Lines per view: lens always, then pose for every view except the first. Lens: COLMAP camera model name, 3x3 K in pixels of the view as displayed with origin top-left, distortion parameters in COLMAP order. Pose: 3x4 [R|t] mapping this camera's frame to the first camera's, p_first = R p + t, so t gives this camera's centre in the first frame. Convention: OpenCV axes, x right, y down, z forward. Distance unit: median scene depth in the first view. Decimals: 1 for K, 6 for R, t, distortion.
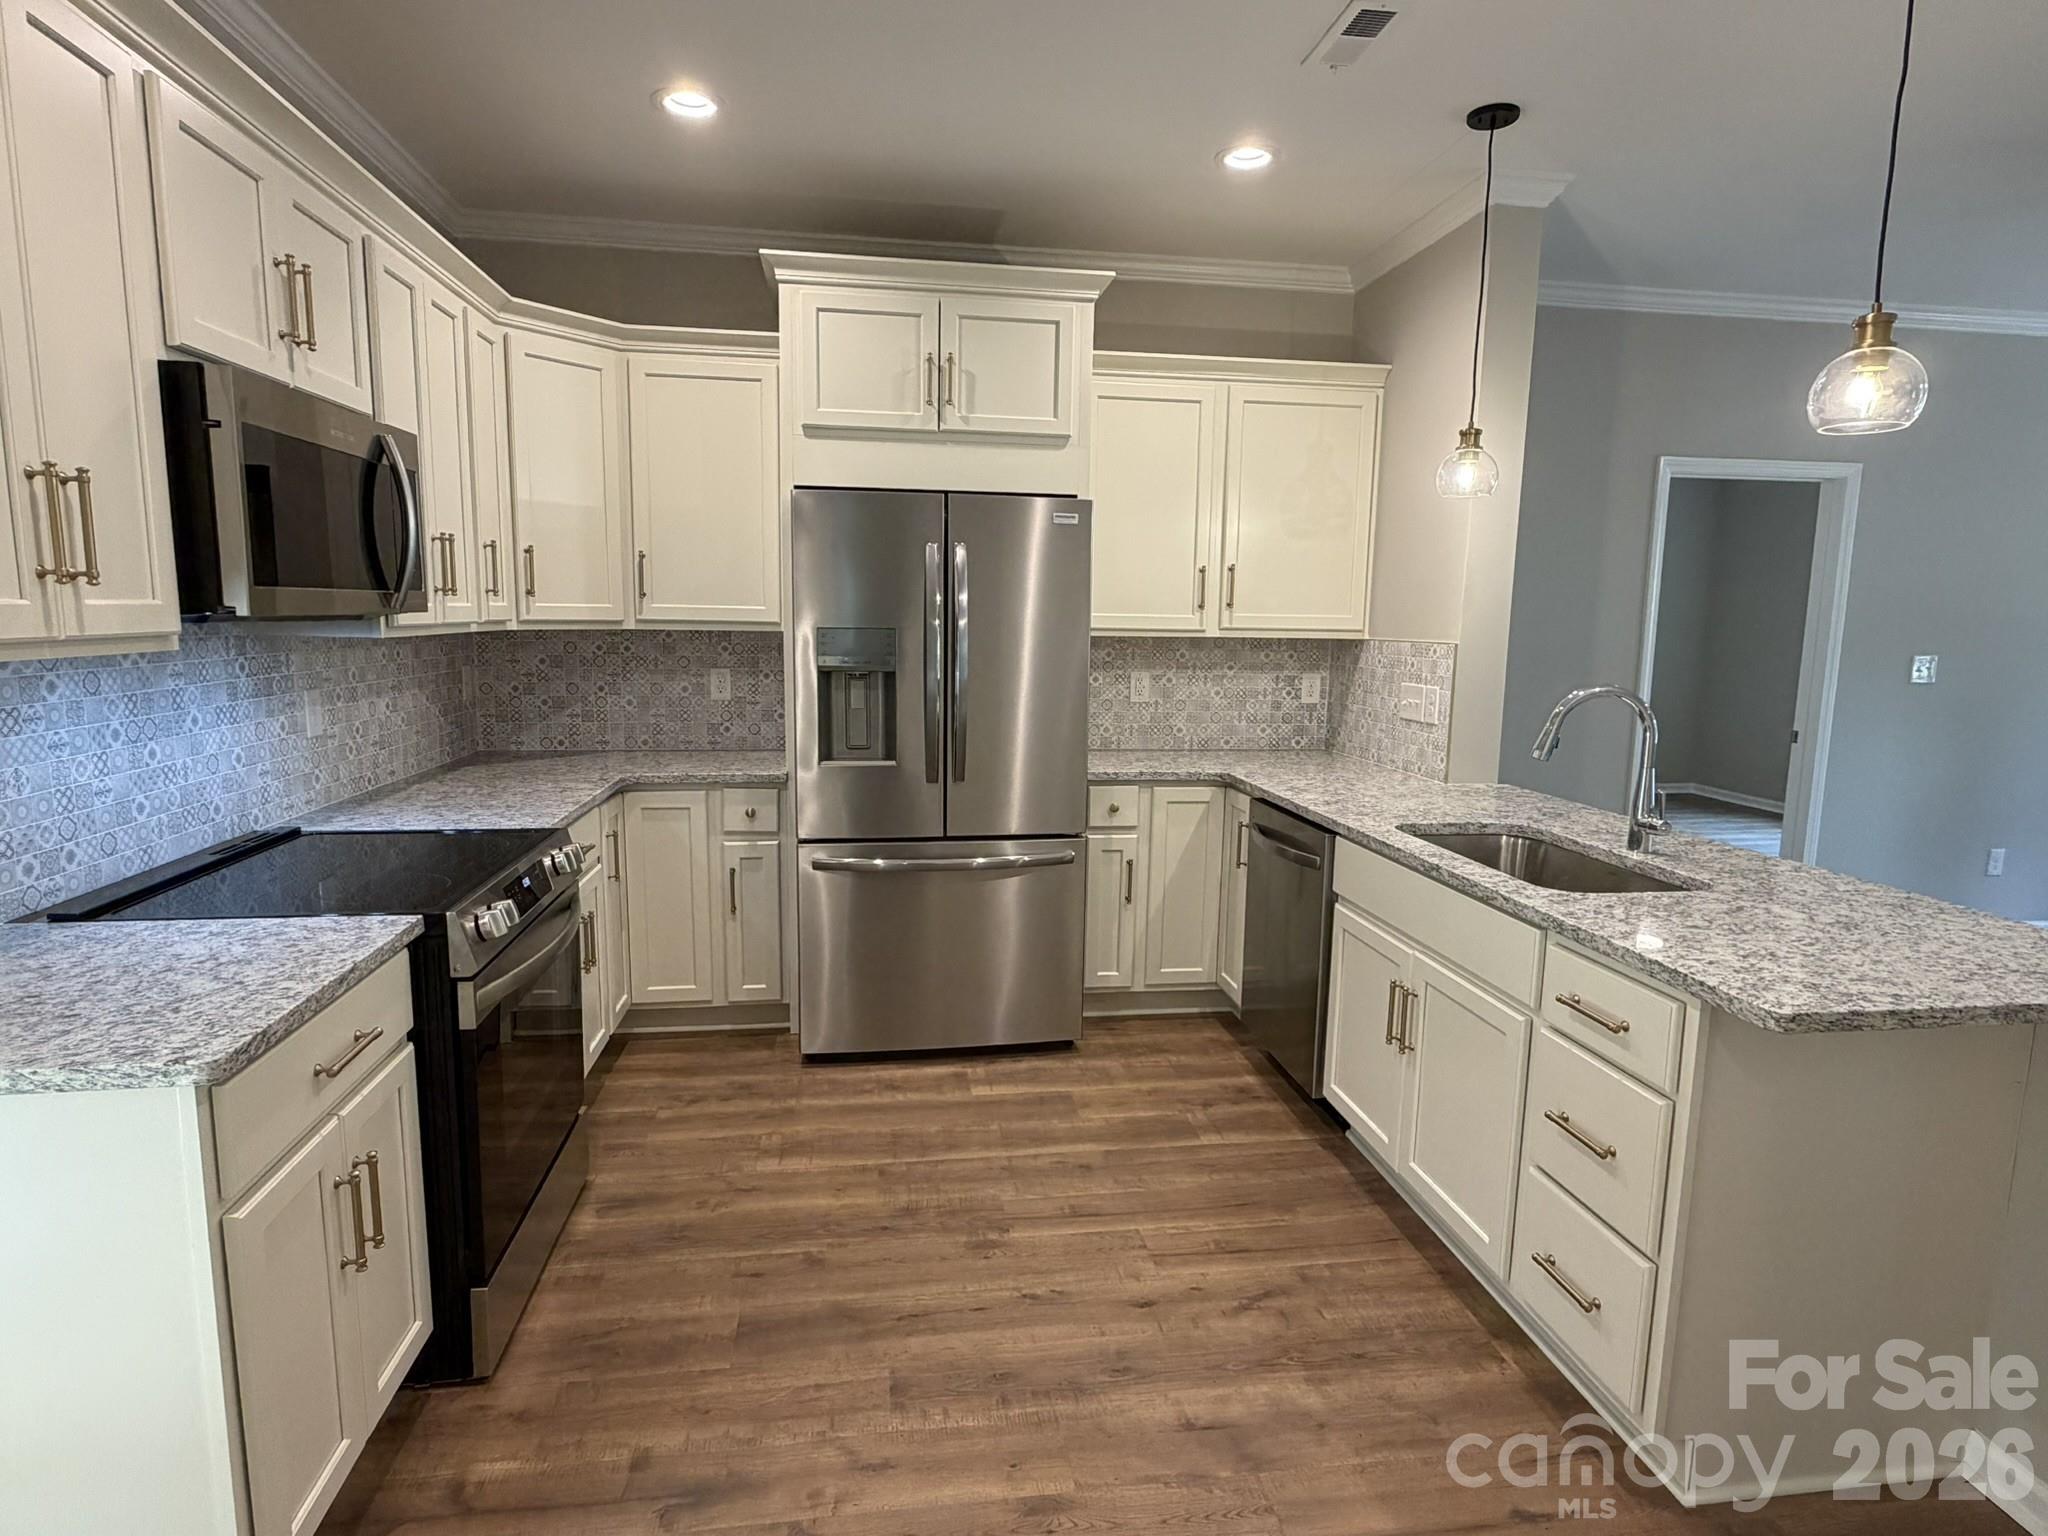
lens RADIAL K [[1089.4, 0, 1014.3], [0, 1089.4, 763.2], [0, 0, 1]] dist [0.000606, -0.000590]
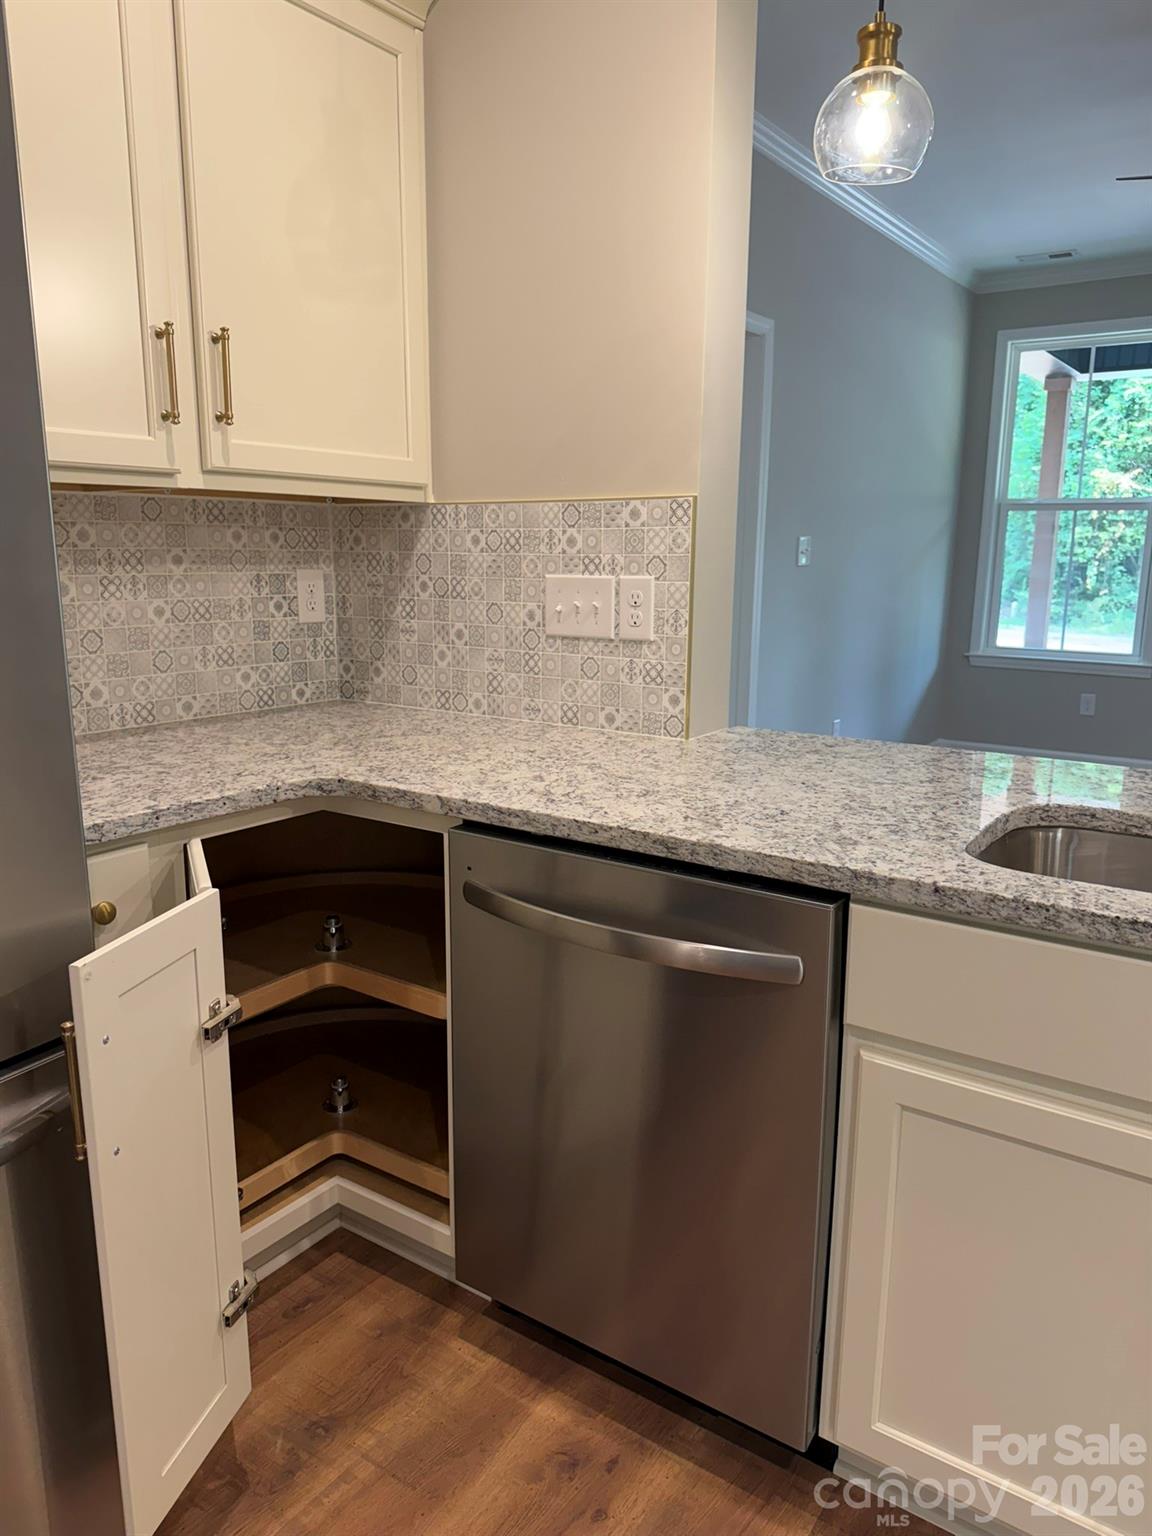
lens RADIAL K [[1089.8, 0, 603.8], [0, 1089.8, 777.5], [0, 0, 1]] dist [0.048561, -0.001303]
pose [[0.671155, -0.163200, 0.723129, -0.068402], [0.102054, 0.986519, 0.127924, -0.040897], [-0.734258, -0.012059, 0.678763, 0.625183]]
